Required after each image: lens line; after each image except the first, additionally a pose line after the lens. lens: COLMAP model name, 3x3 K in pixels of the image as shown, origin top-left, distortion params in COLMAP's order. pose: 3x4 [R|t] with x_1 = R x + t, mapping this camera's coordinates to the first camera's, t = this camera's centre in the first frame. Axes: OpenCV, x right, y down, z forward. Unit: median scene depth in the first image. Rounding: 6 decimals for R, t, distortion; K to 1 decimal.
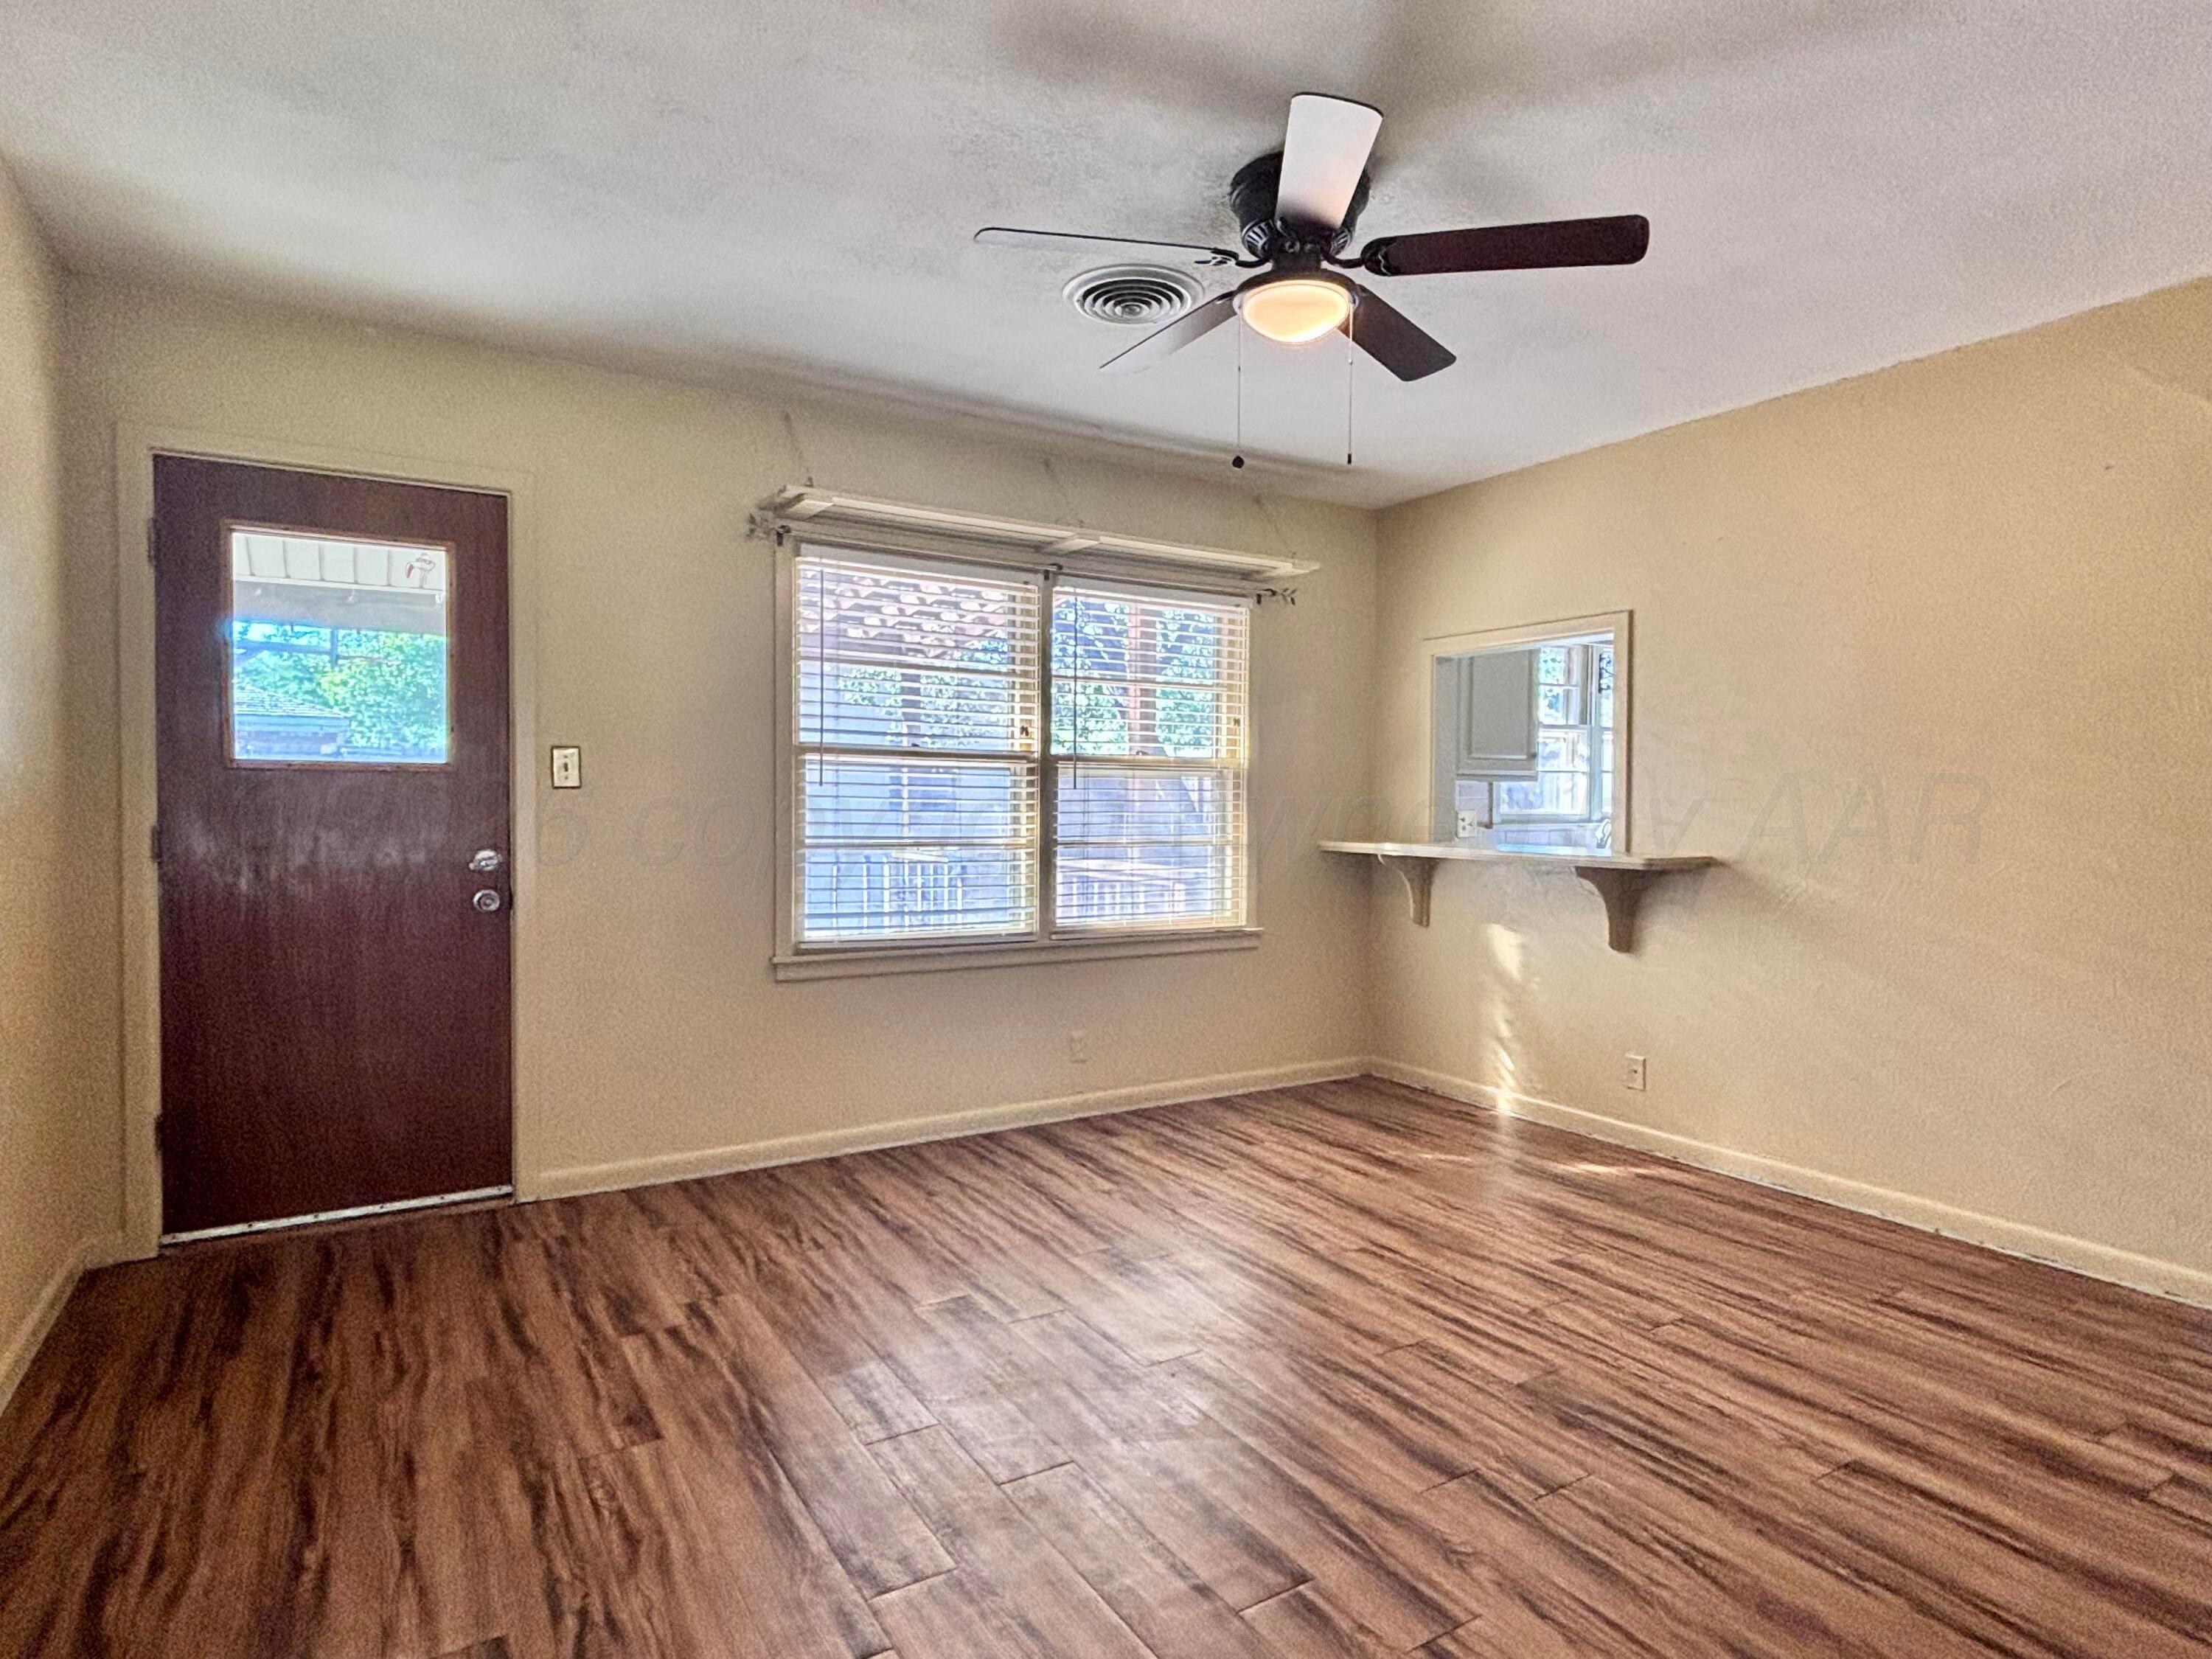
lens RADIAL K [[1209.5, 0, 1108.3], [0, 1209.5, 828.9], [0, 0, 1]] dist [0.006720, -0.002548]
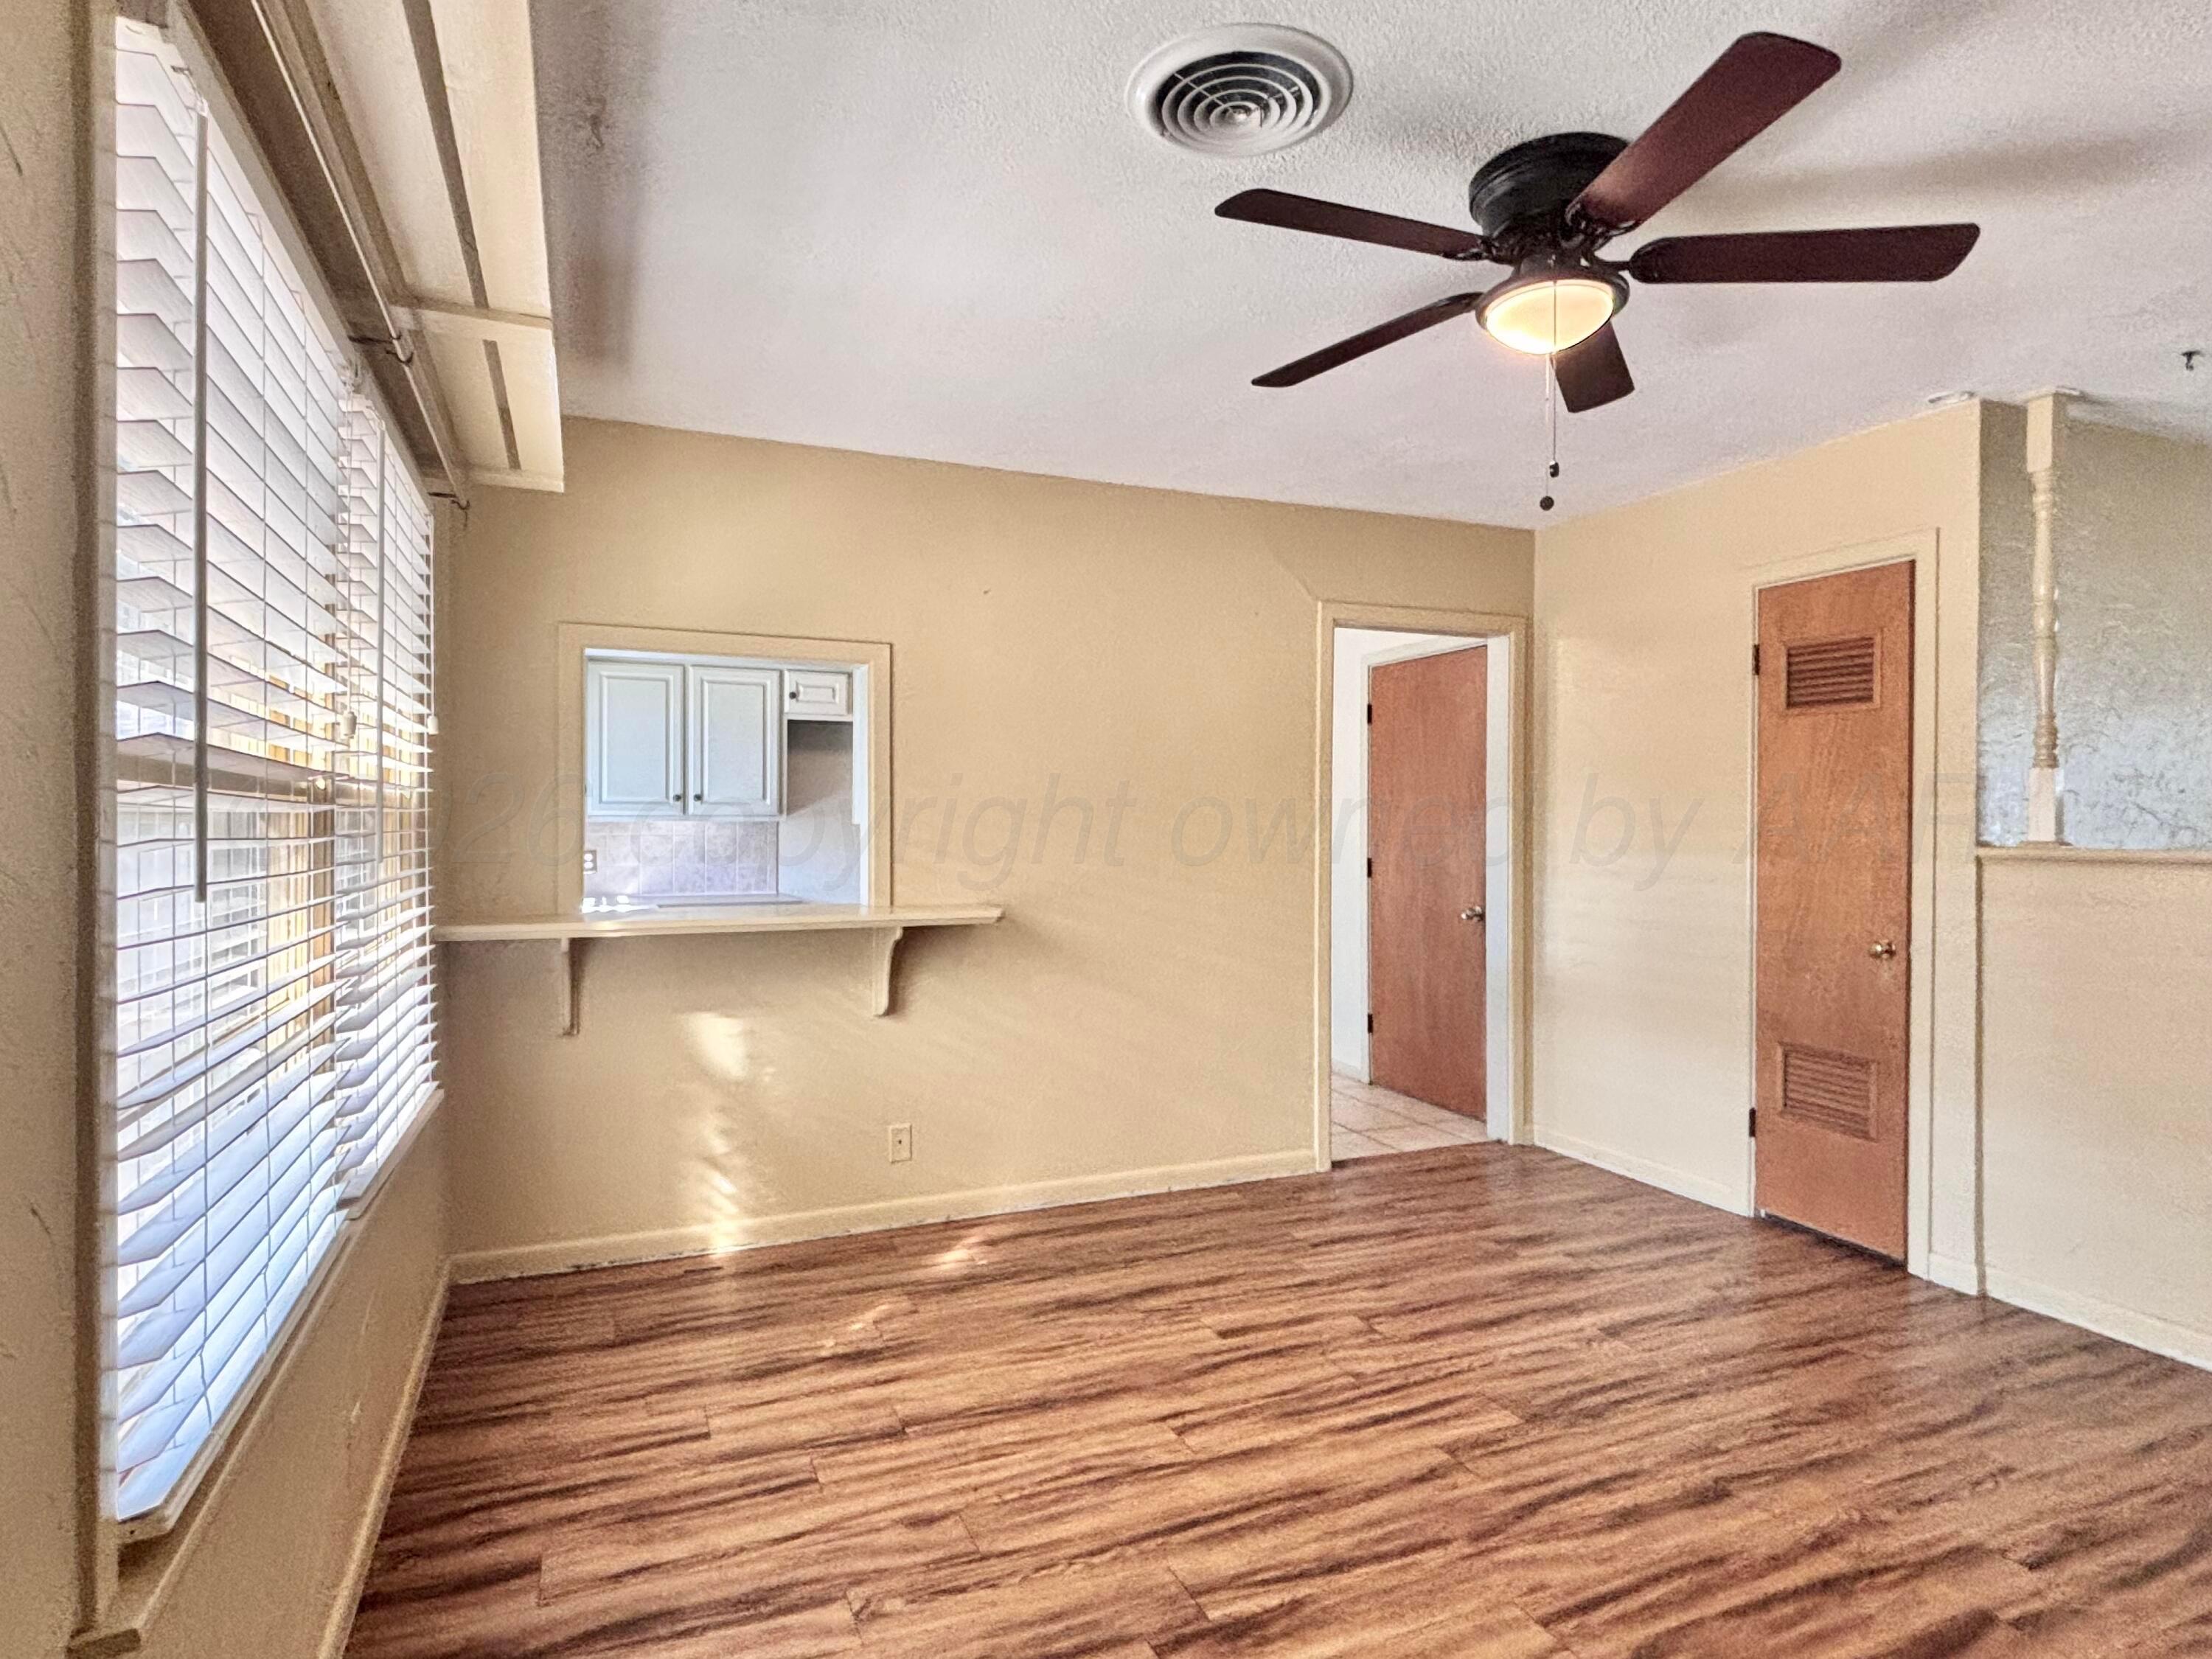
lens RADIAL K [[1209.5, 0, 1103.5], [0, 1209.5, 823.4], [0, 0, 1]] dist [0.006720, -0.002548]
pose [[0.148523, -0.017591, 0.988753, -0.521341], [0.018392, 0.999718, 0.015023, -0.063158], [-0.988738, 0.015954, 0.148804, 0.813923]]
